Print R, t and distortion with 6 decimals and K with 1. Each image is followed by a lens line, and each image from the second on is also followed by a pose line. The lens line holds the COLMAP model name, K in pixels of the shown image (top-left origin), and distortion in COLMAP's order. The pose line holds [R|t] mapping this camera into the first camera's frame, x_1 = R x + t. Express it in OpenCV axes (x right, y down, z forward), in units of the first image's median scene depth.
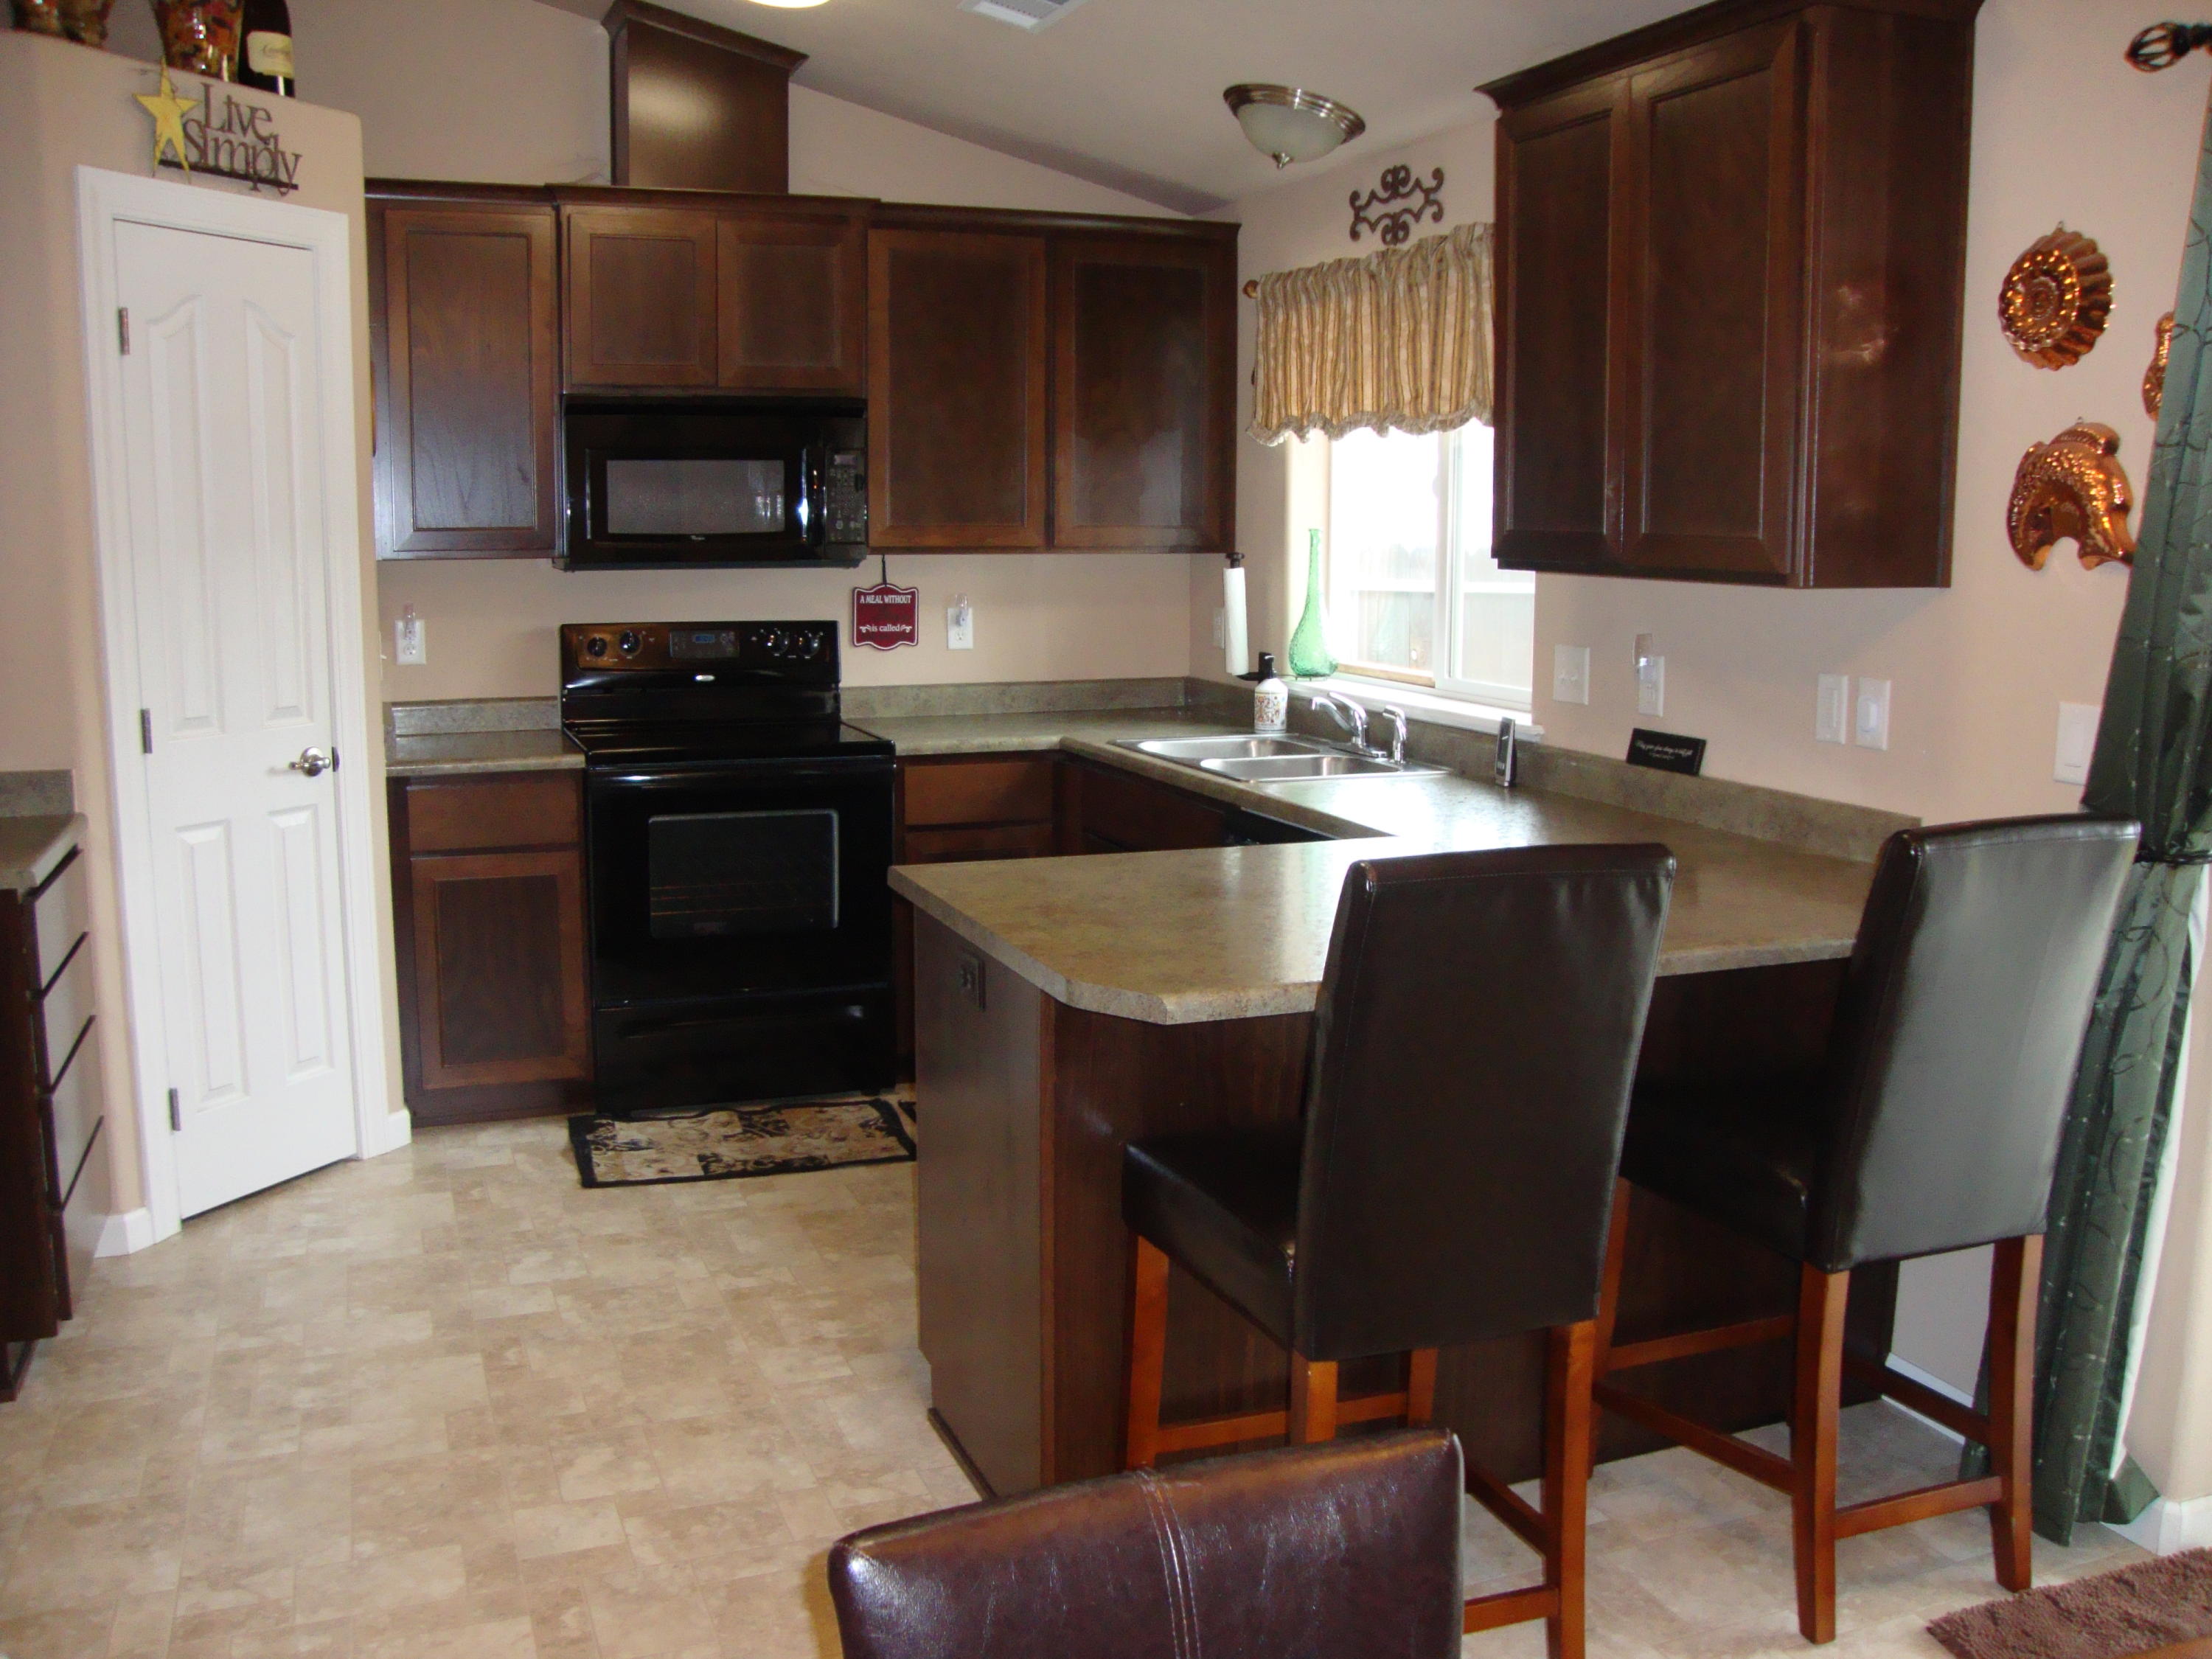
lens RADIAL K [[1950.8, 0, 1106.0], [0, 1950.8, 829.5], [0, 0, 1]] dist [-0.193559, 0.192629]
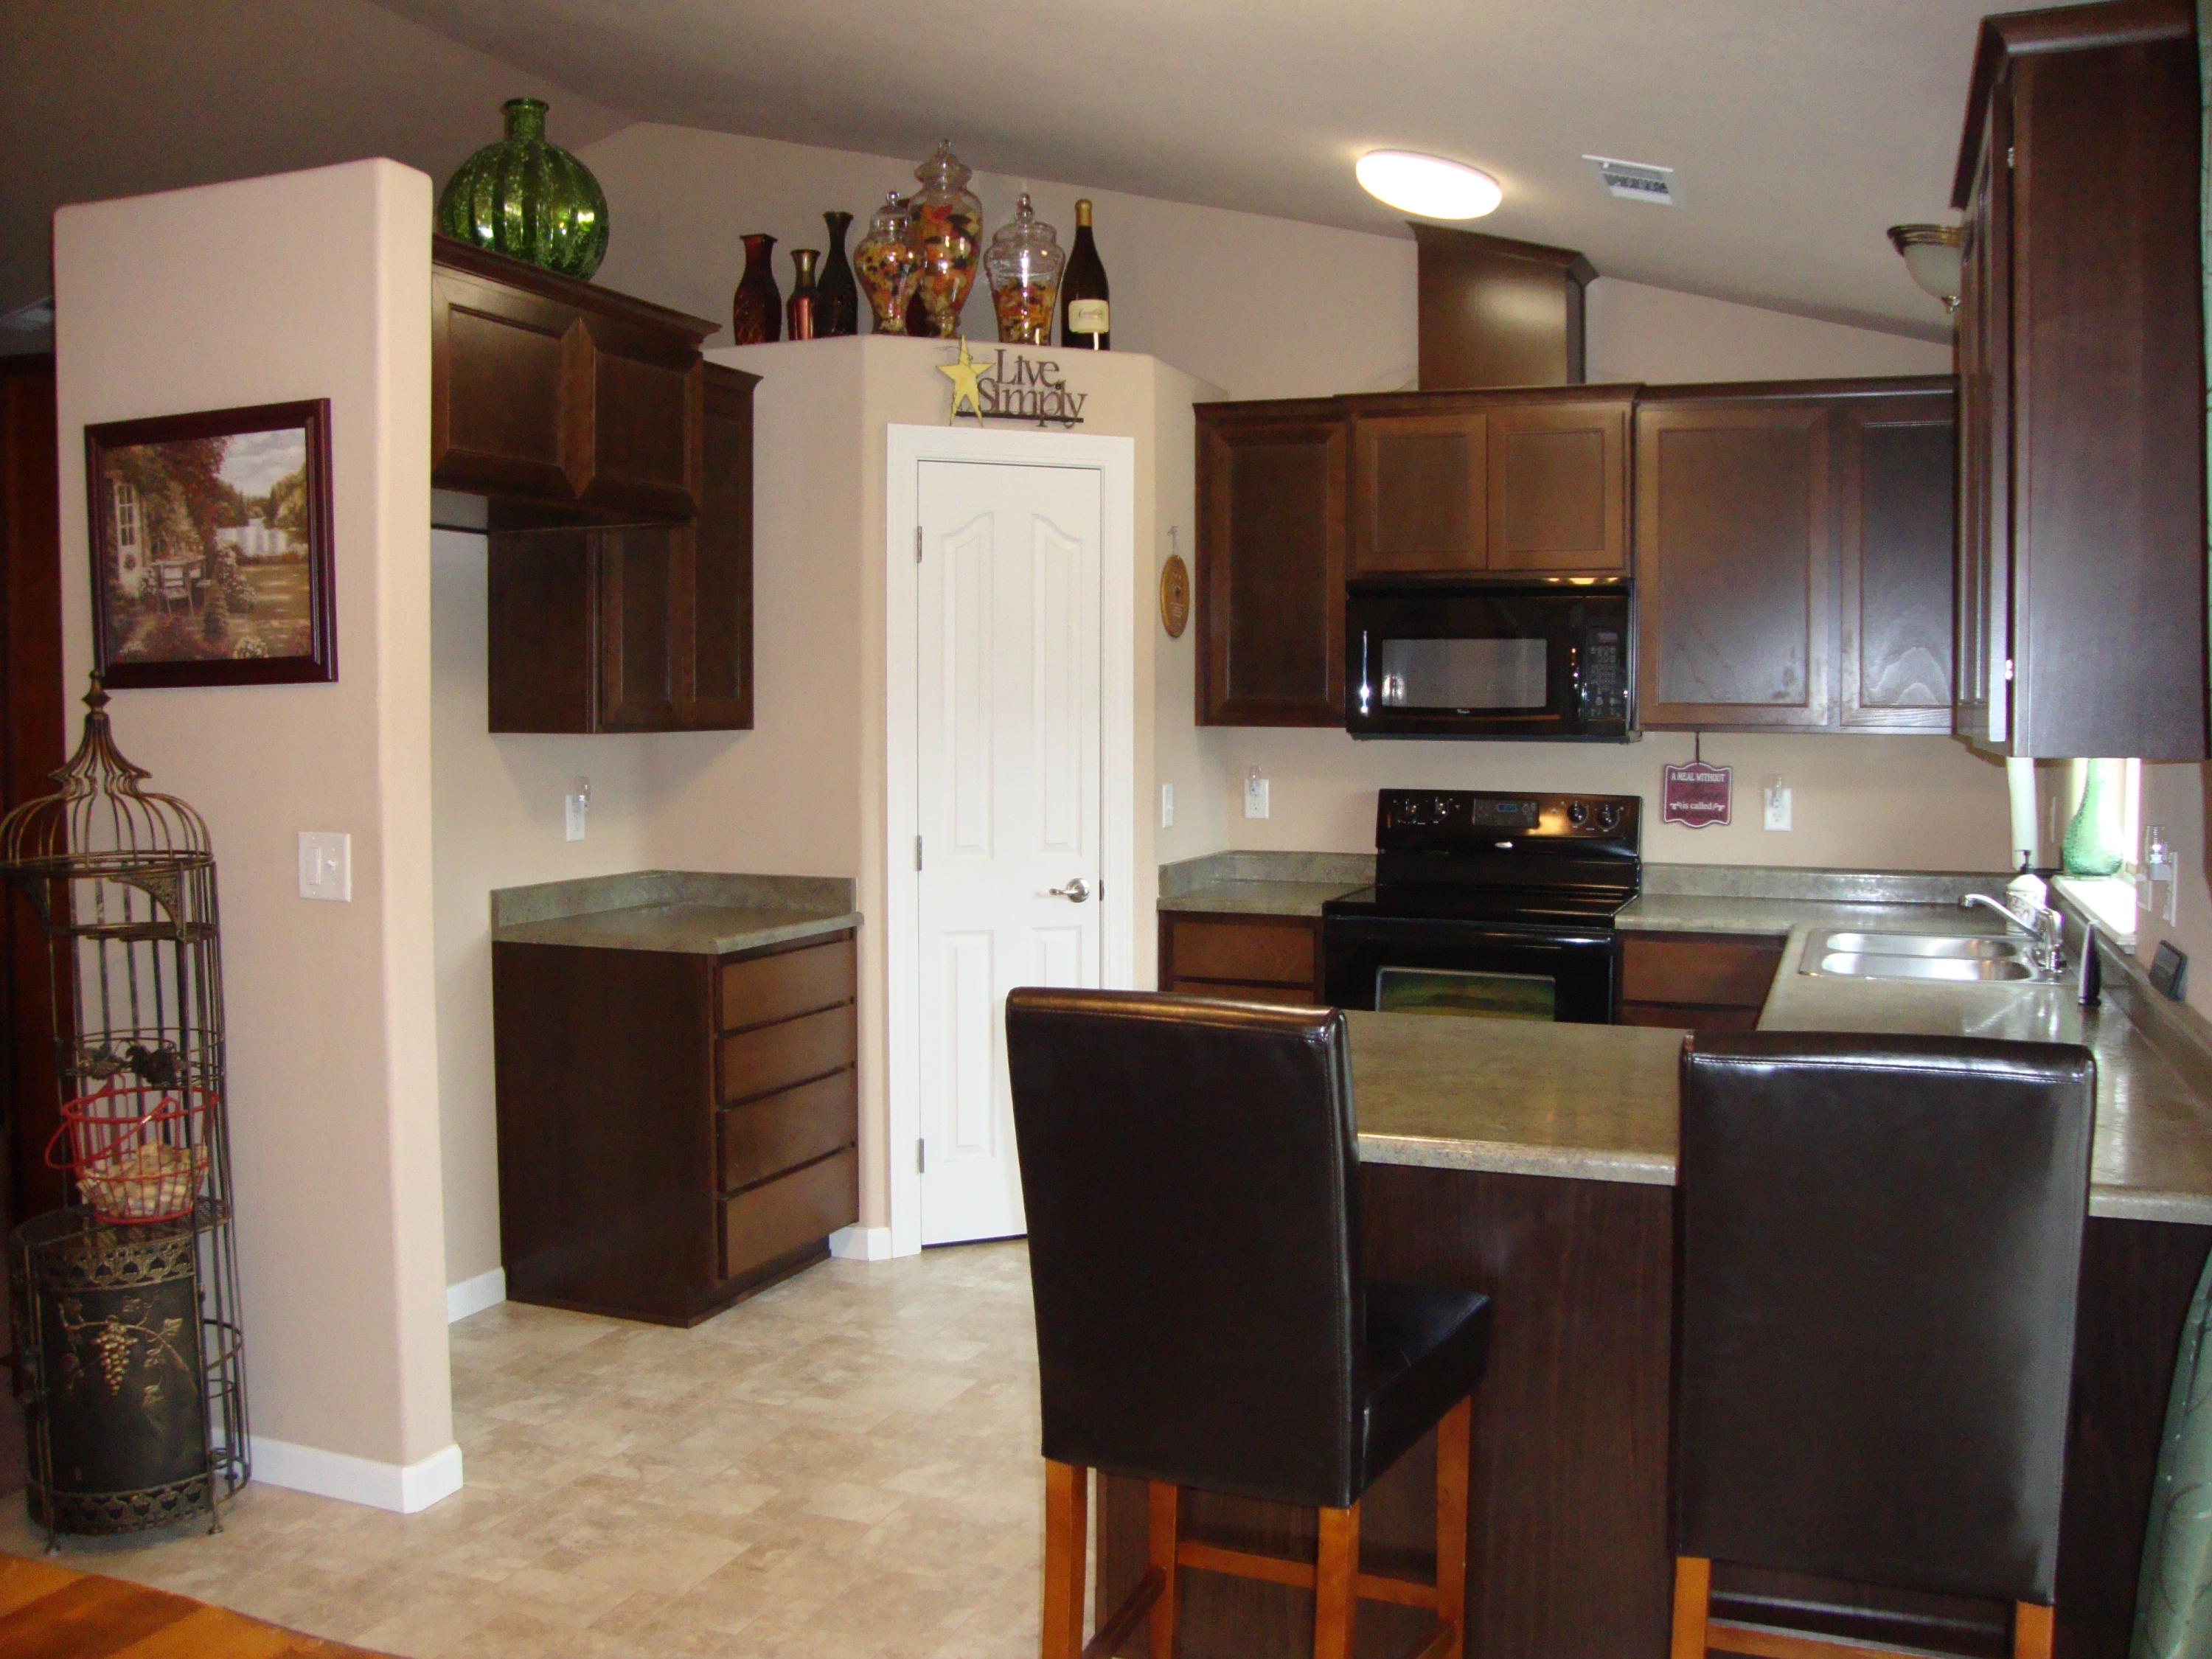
lens RADIAL K [[1950.8, 0, 1106.0], [0, 1950.8, 829.5], [0, 0, 1]] dist [-0.193559, 0.192629]
pose [[0.736961, 0.040424, -0.674725, 0.452430], [-0.104698, 0.992990, -0.054864, -0.008571], [0.667777, 0.111075, 0.736027, 0.105870]]
